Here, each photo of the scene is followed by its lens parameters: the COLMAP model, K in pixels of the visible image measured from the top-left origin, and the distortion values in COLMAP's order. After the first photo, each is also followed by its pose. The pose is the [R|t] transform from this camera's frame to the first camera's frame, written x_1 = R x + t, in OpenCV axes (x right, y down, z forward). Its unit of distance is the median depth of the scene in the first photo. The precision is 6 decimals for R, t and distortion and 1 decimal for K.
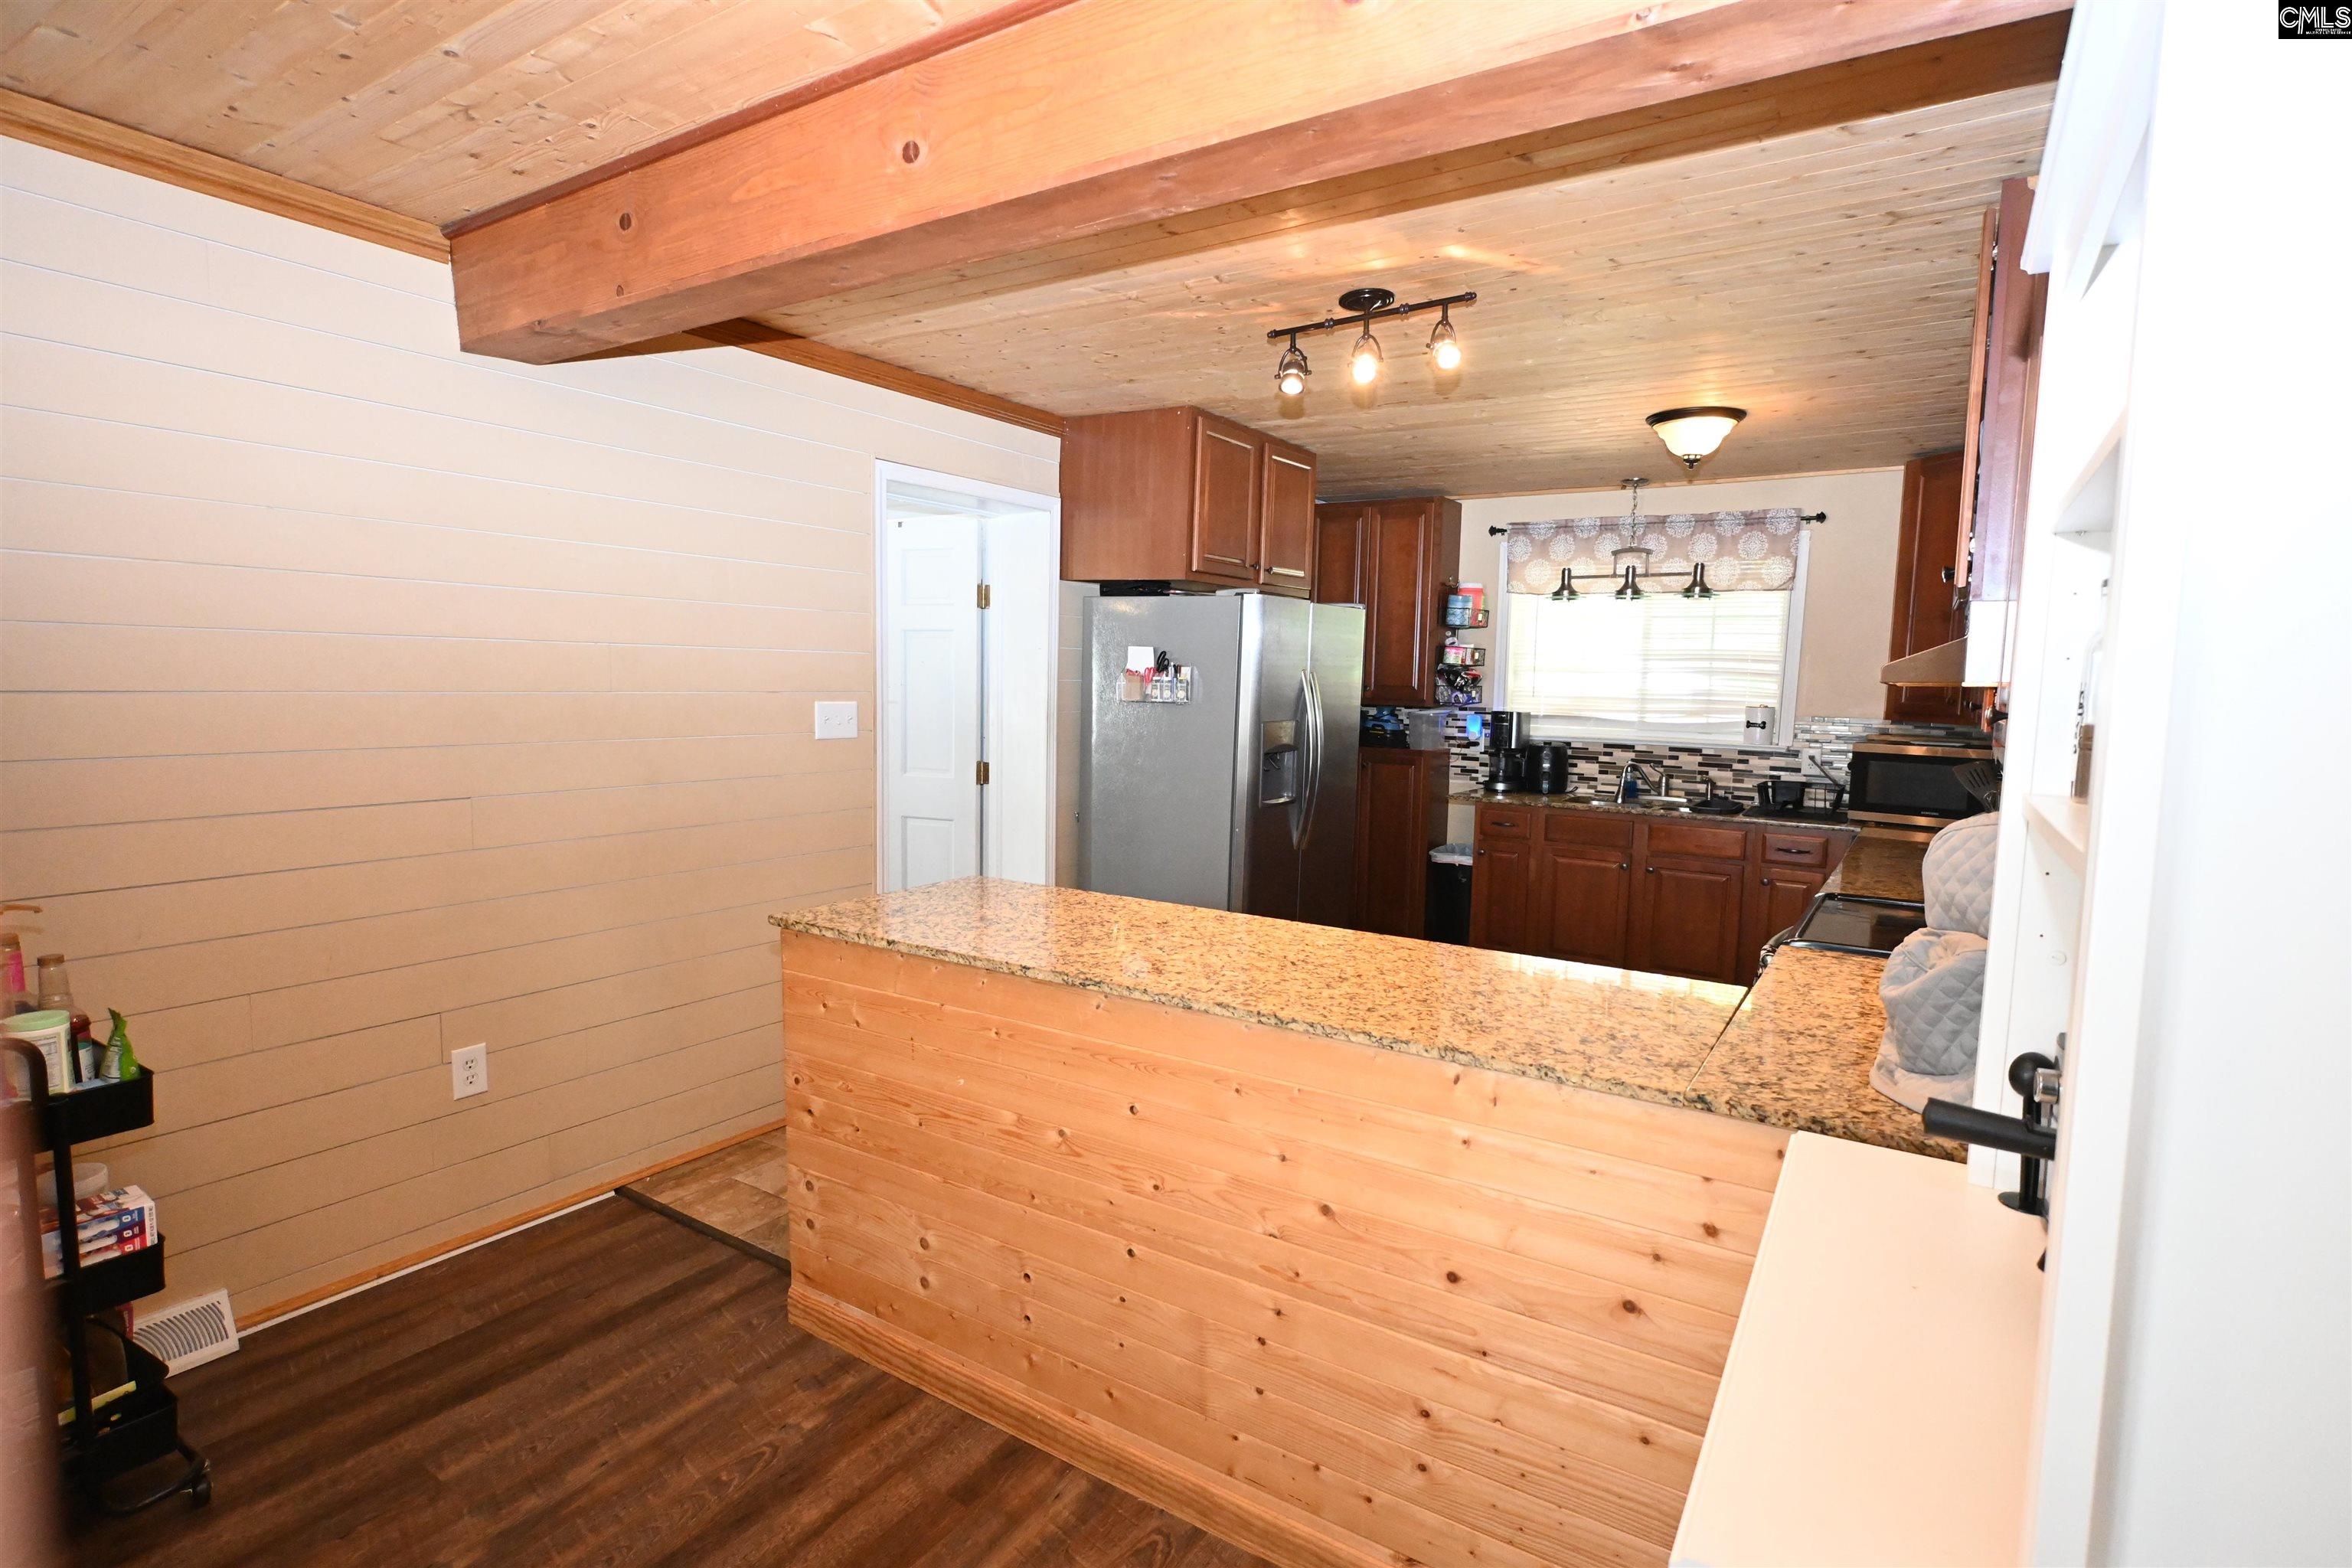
lens RADIAL K [[1165.7, 0, 1180.0], [0, 1165.7, 785.9], [0, 0, 1]] dist [0.004510, 0.001629]
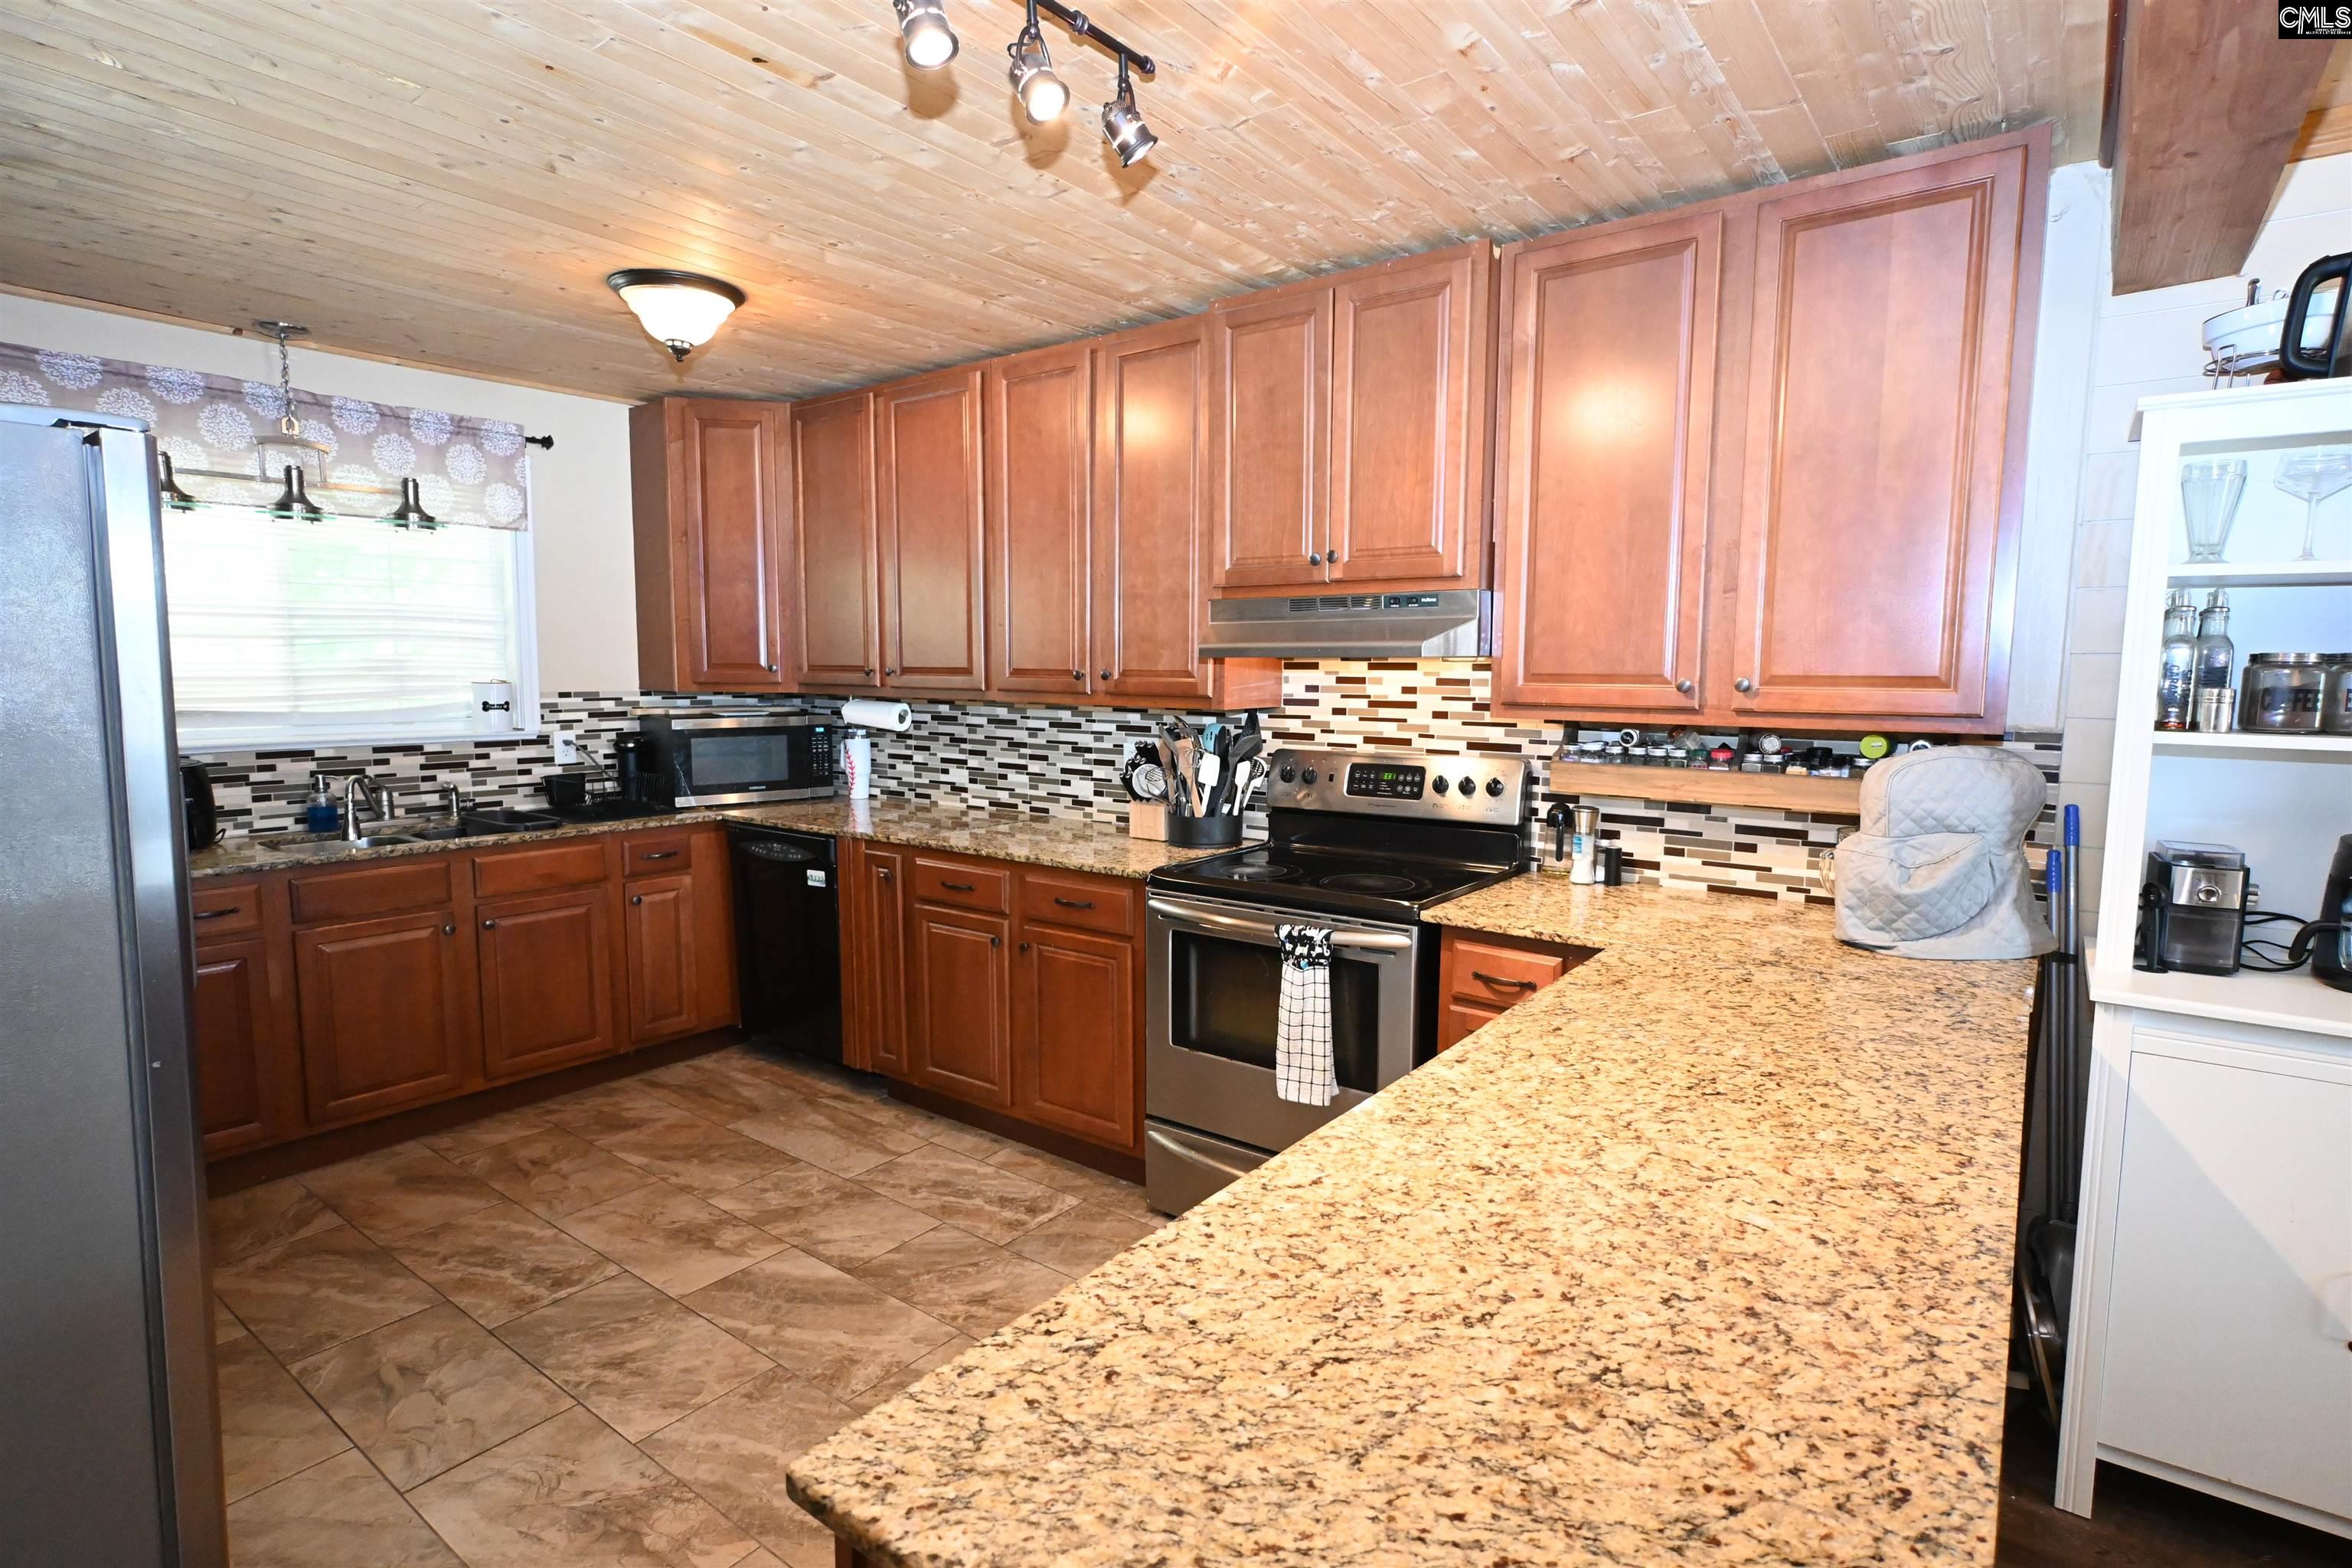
lens RADIAL K [[1165.7, 0, 1180.0], [0, 1165.7, 785.9], [0, 0, 1]] dist [0.004510, 0.001629]
pose [[0.070659, -0.129248, 0.989092, -0.237908], [0.090208, 0.988335, 0.122705, -0.056106], [-0.993413, 0.080553, 0.081494, 0.518141]]
